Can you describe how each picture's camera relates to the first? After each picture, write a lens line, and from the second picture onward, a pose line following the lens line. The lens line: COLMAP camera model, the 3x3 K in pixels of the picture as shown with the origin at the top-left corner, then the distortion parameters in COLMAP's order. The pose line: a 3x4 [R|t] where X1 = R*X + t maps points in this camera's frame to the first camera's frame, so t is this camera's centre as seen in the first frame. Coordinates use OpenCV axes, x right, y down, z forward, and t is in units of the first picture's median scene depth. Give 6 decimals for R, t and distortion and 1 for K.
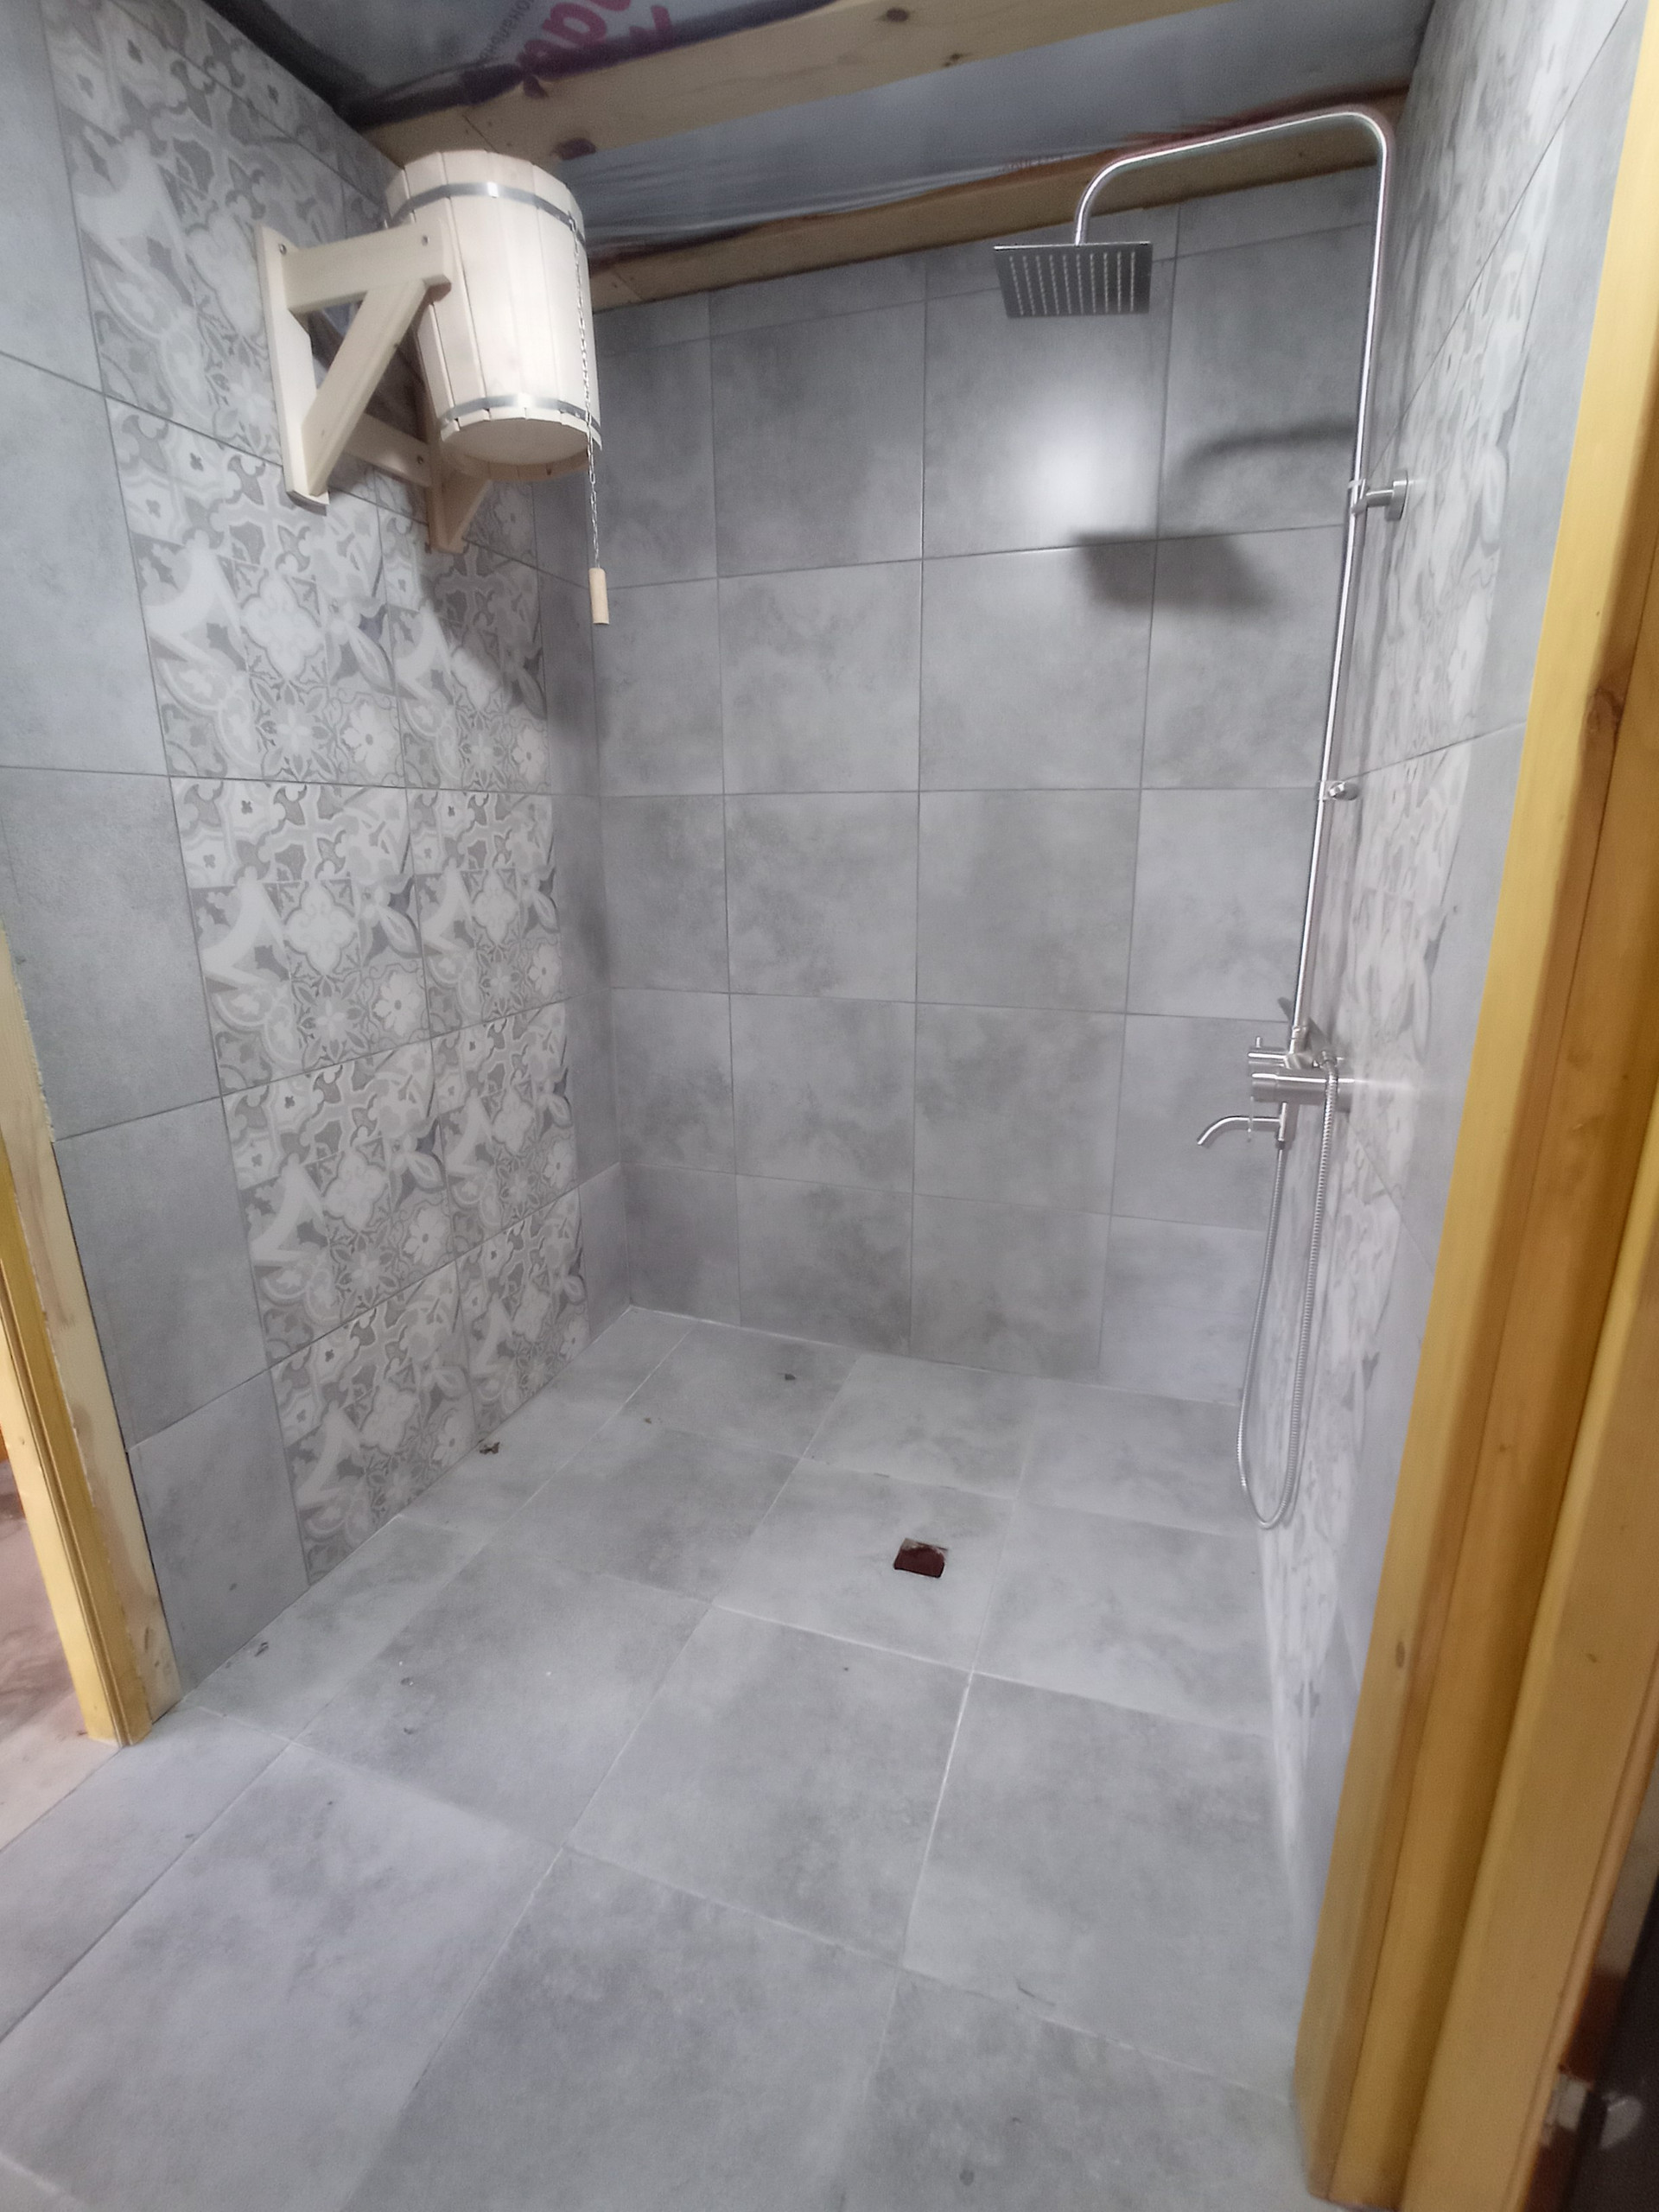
lens RADIAL K [[1006.4, 0, 829.5], [0, 1006.4, 1106.0], [0, 0, 1]] dist [-0.059903, 0.046864]
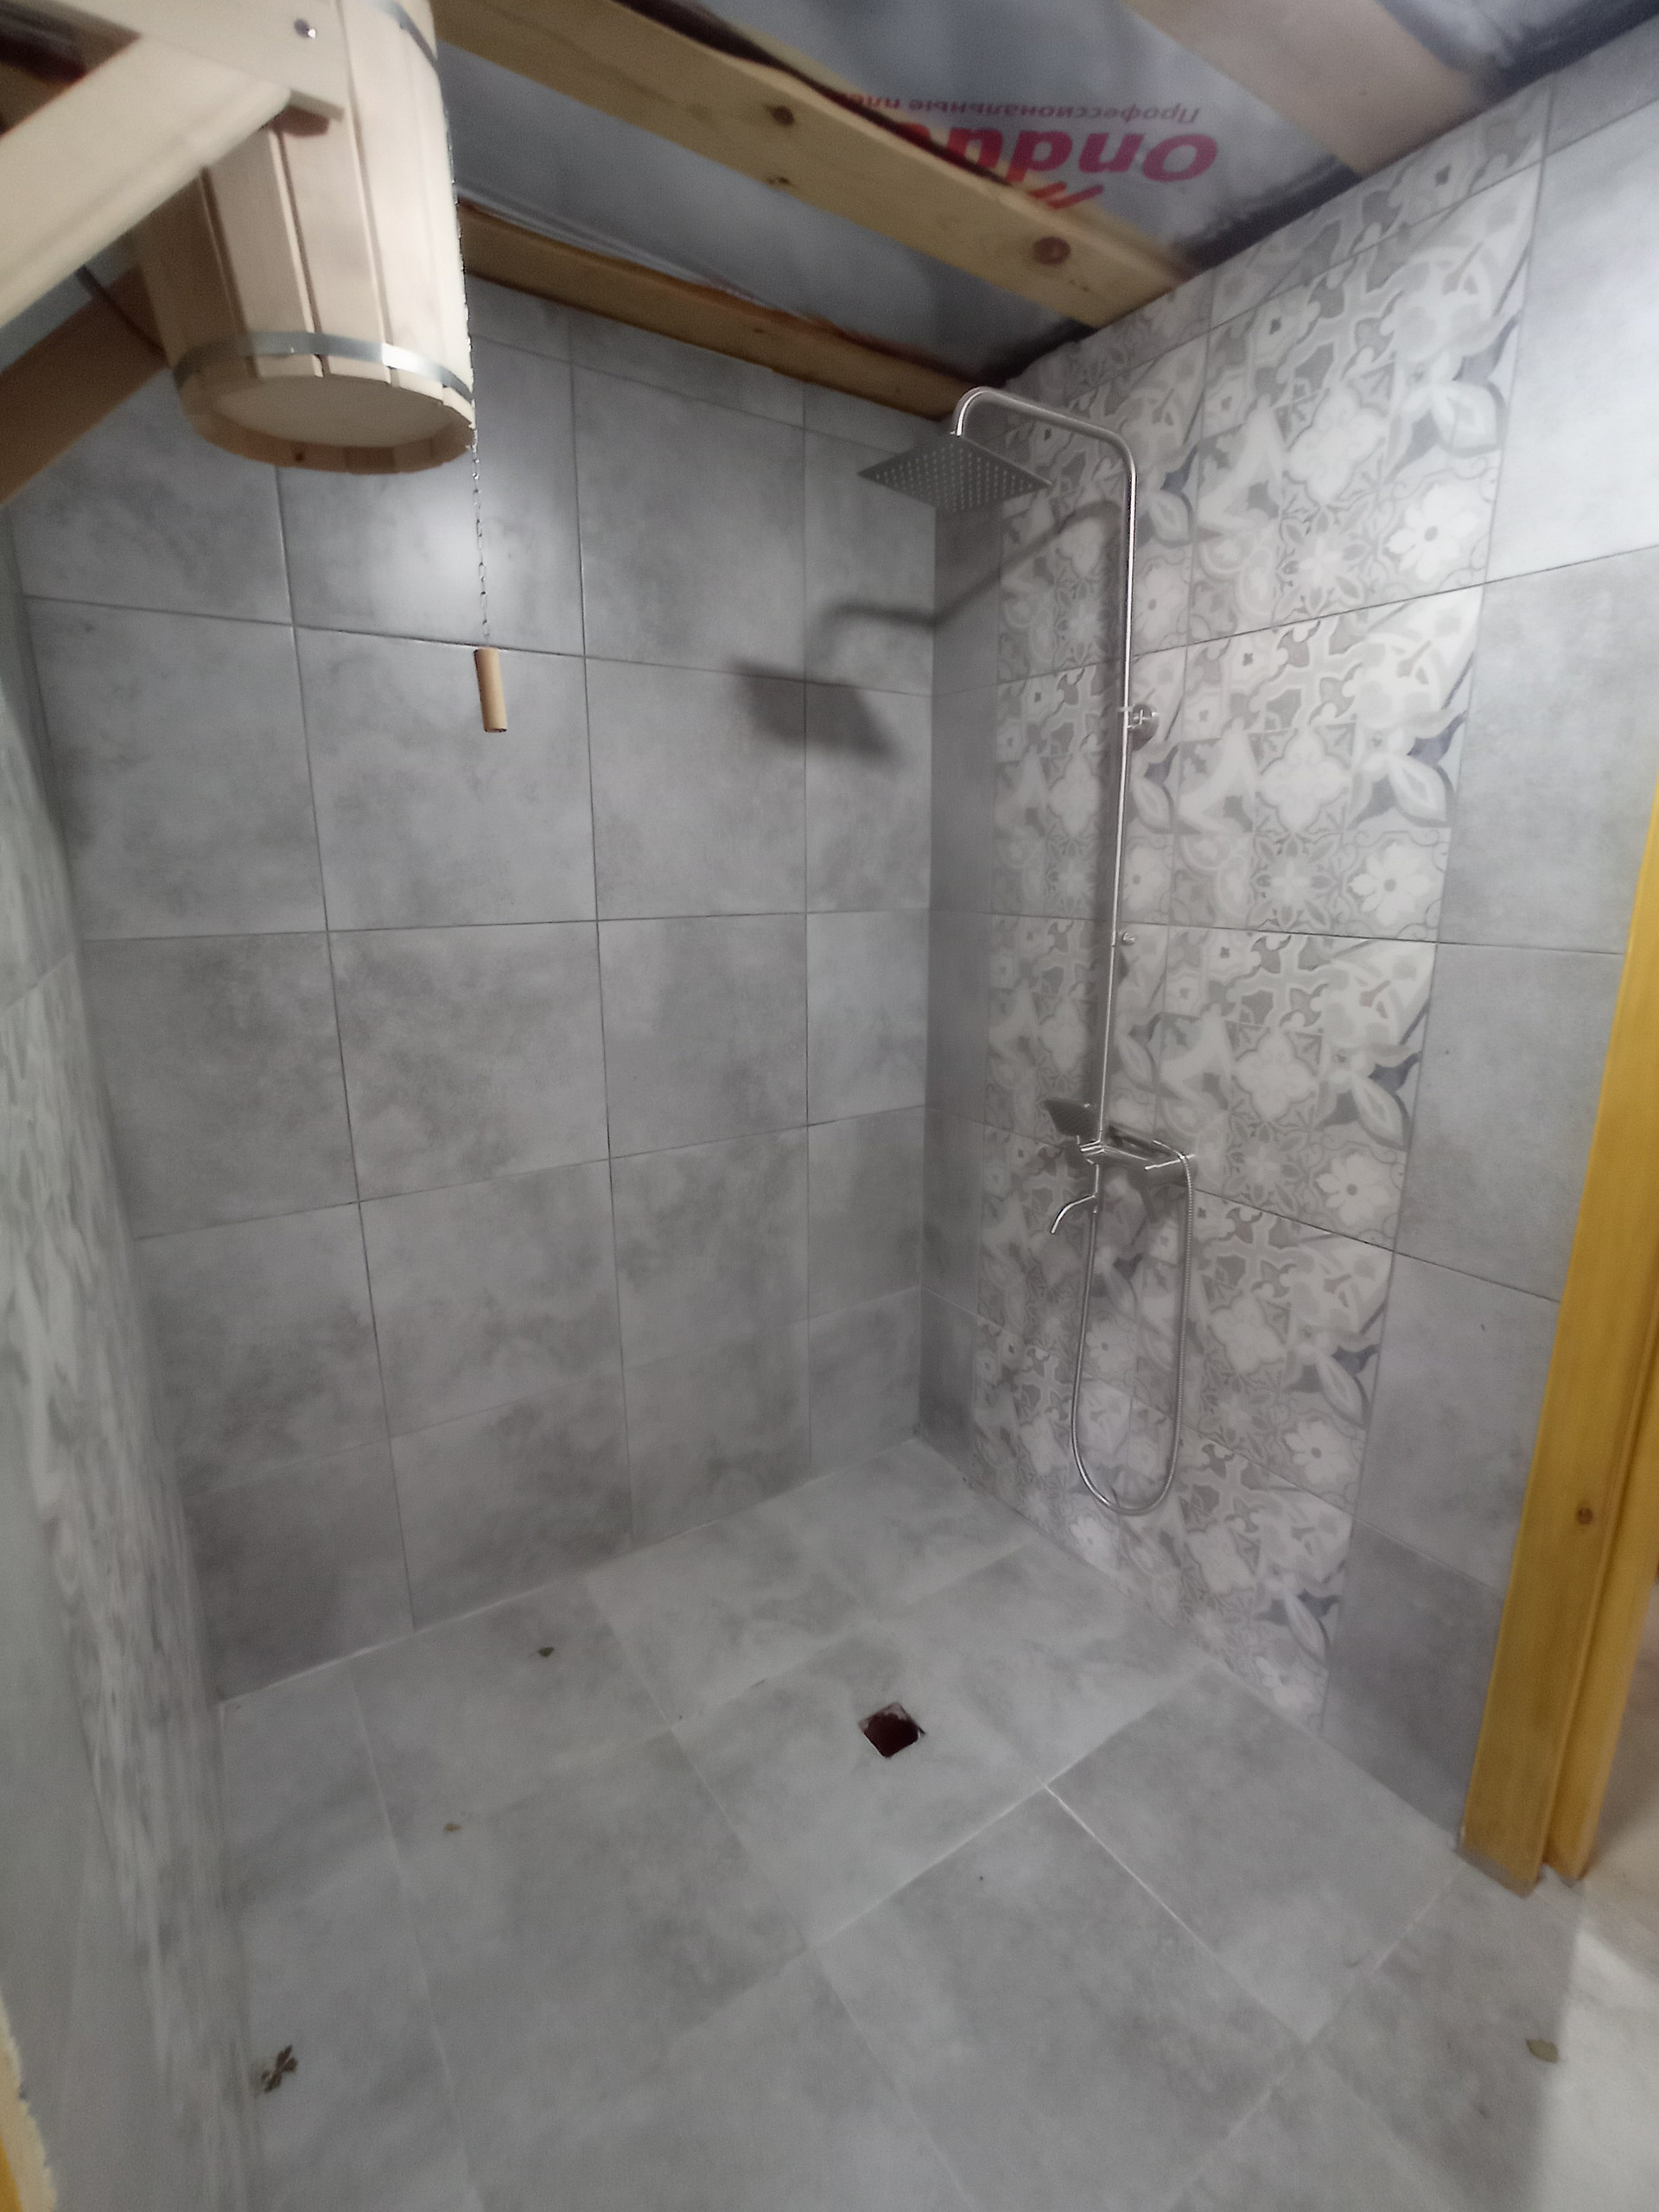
lens RADIAL K [[1005.7, 0, 833.5], [0, 1005.7, 1112.6], [0, 0, 1]] dist [-0.055944, 0.032881]
pose [[0.608092, -0.188354, 0.771198, -0.457697], [0.209290, 0.975115, 0.073132, -0.166116], [-0.765782, 0.116933, 0.632380, 0.305343]]
